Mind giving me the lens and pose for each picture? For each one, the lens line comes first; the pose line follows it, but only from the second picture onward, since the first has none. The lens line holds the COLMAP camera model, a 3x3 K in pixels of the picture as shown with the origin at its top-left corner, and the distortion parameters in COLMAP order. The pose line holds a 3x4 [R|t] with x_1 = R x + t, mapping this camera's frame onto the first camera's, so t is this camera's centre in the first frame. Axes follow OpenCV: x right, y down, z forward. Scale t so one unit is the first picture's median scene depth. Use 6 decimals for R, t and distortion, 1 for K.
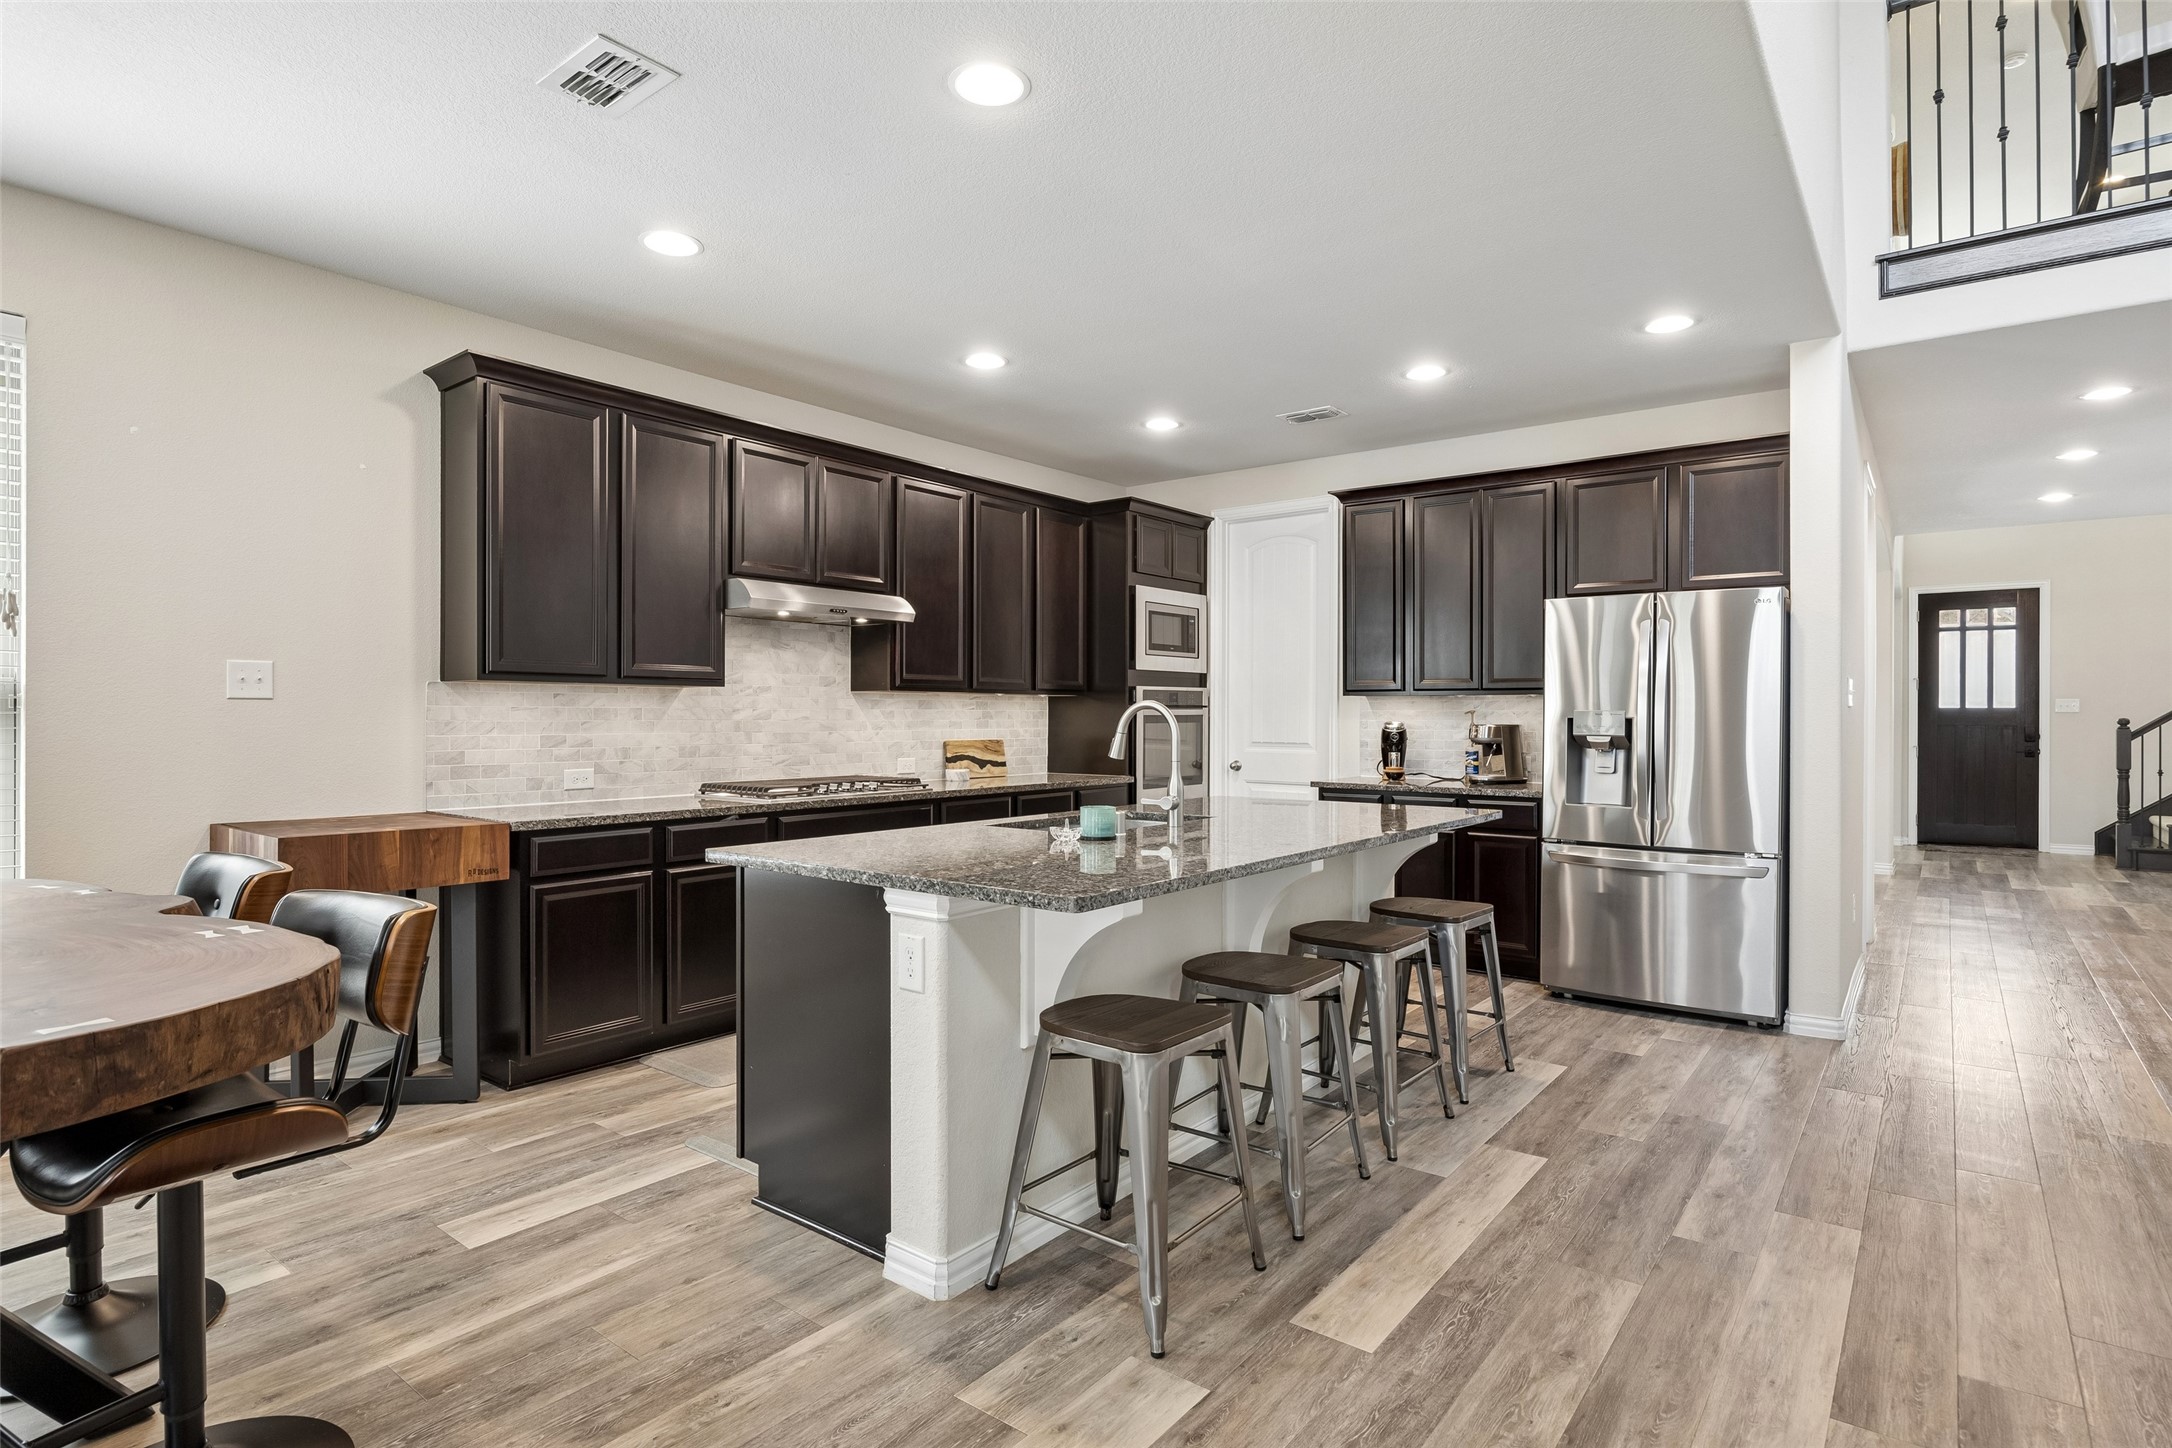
lens RADIAL K [[1109.4, 0, 1086.2], [0, 1109.4, 718.7], [0, 0, 1]] dist [-0.012347, -0.001087]
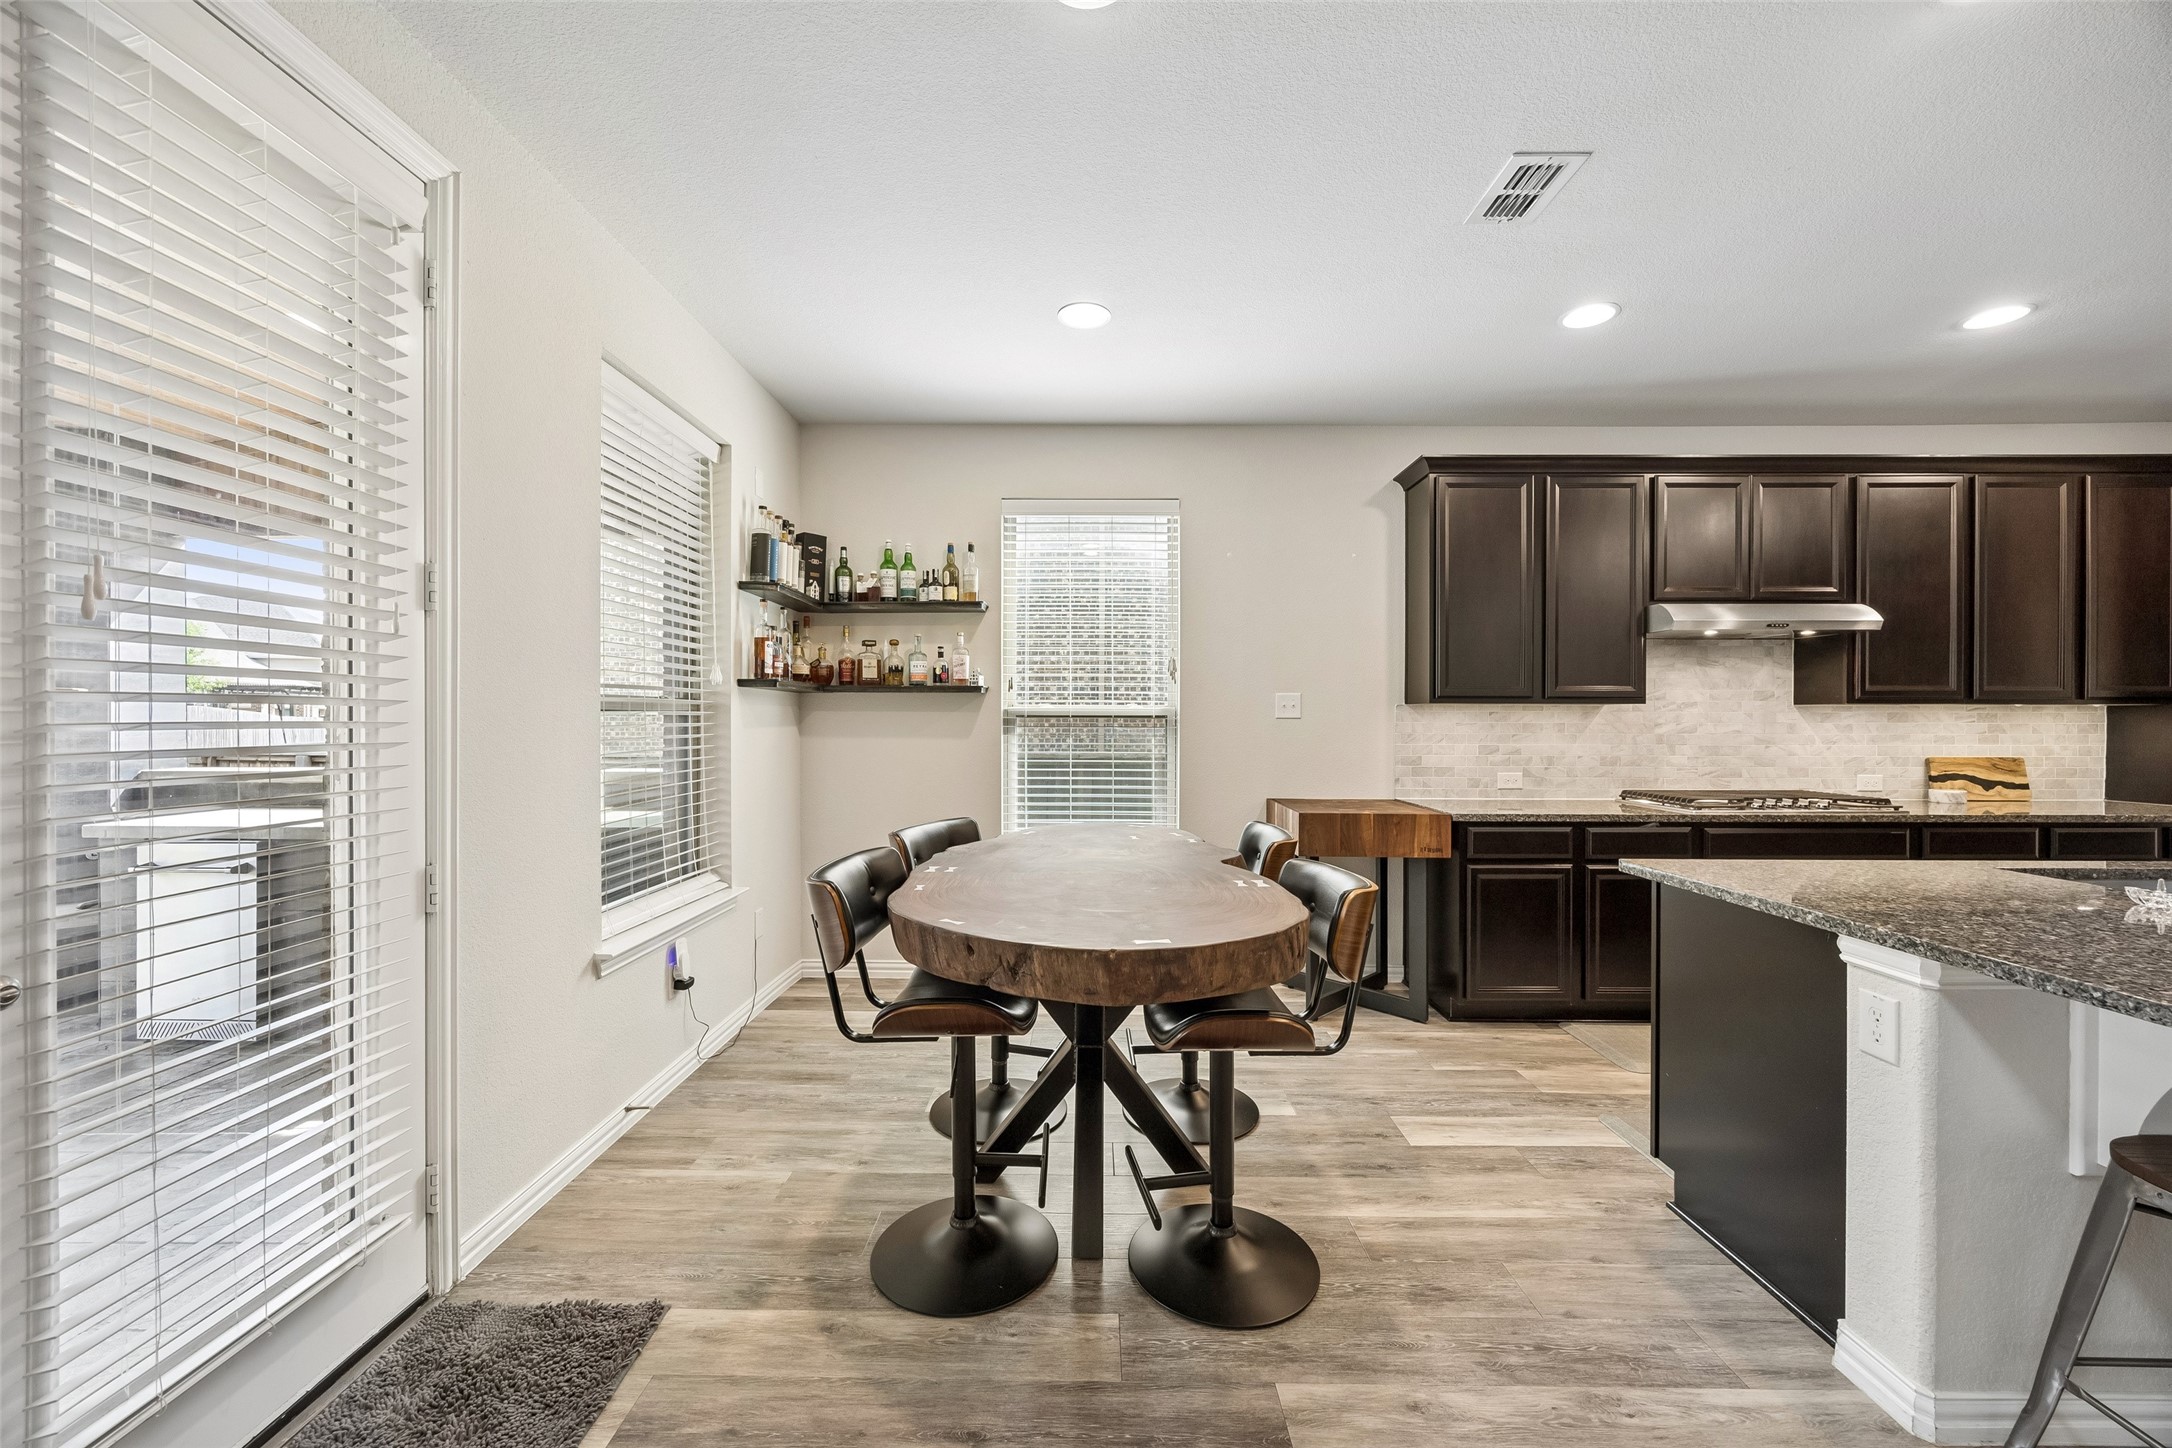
lens RADIAL K [[829.8, 0, 1083.2], [0, 829.8, 724.1], [0, 0, 1]] dist [-0.001662, 0.000161]
pose [[0.606480, 0.002792, -0.795094, -0.013144], [-0.001553, 0.999996, 0.002326, -0.012501], [0.795097, -0.000176, 0.606482, 0.071611]]
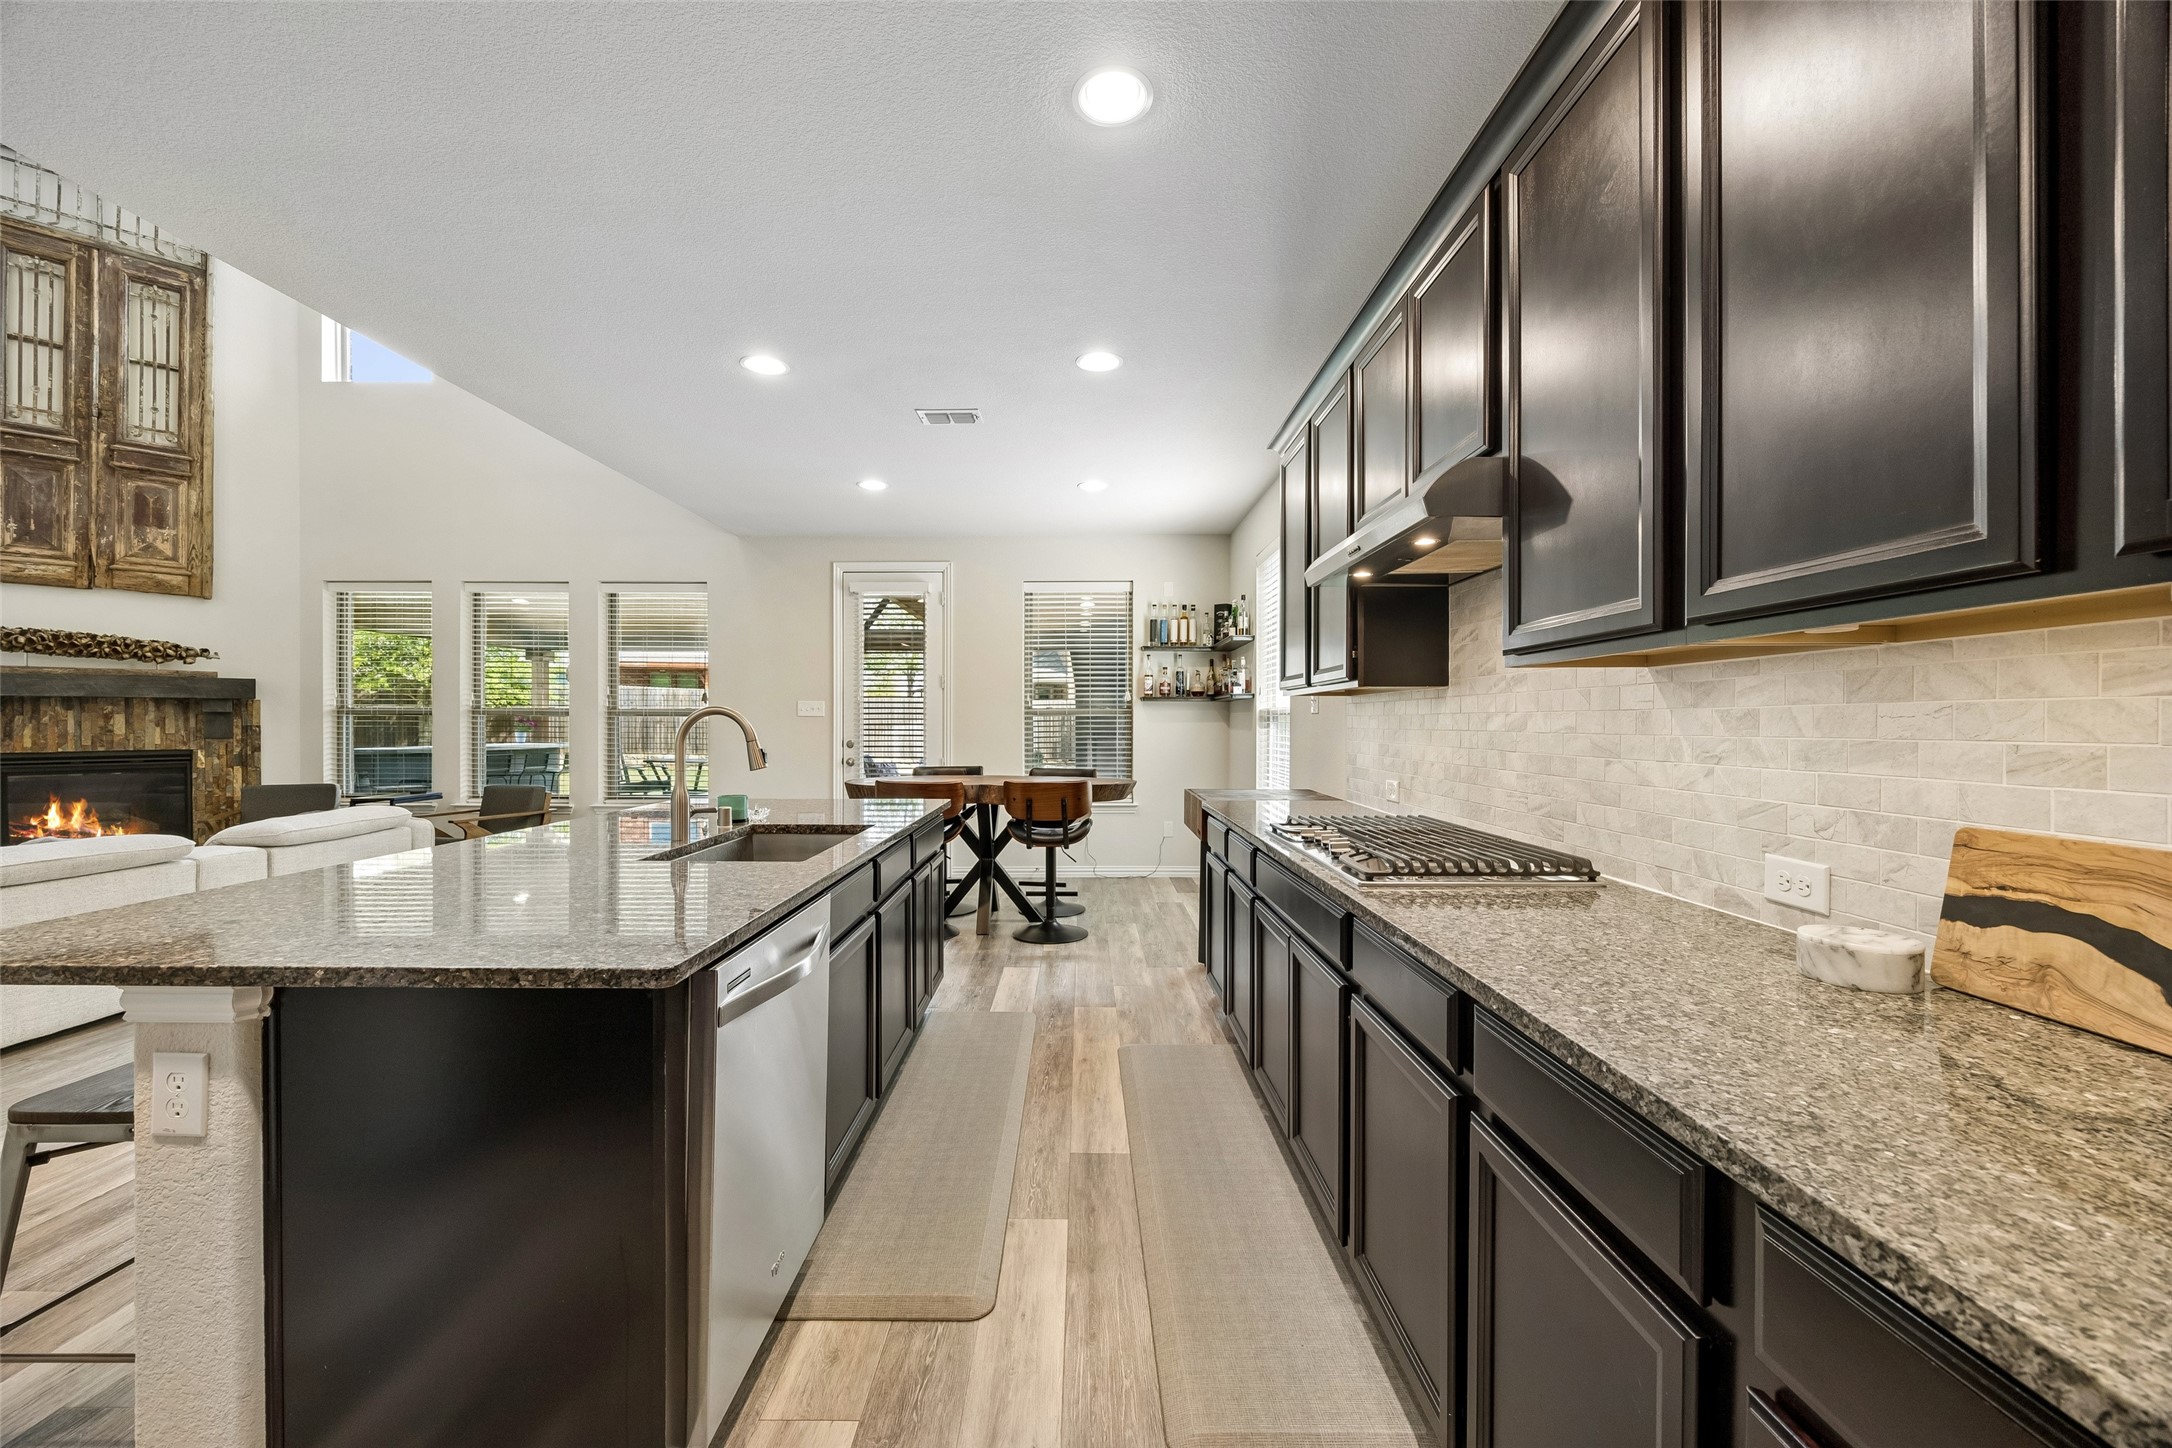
lens RADIAL K [[829.8, 0, 1081.1], [0, 829.8, 727.5], [0, 0, 1]] dist [-0.001662, 0.000161]
pose [[-0.792466, -0.000939, -0.609915, 0.231755], [-0.005327, 0.999971, 0.005382, -0.003226], [0.609893, 0.007514, -0.792448, 1.710239]]
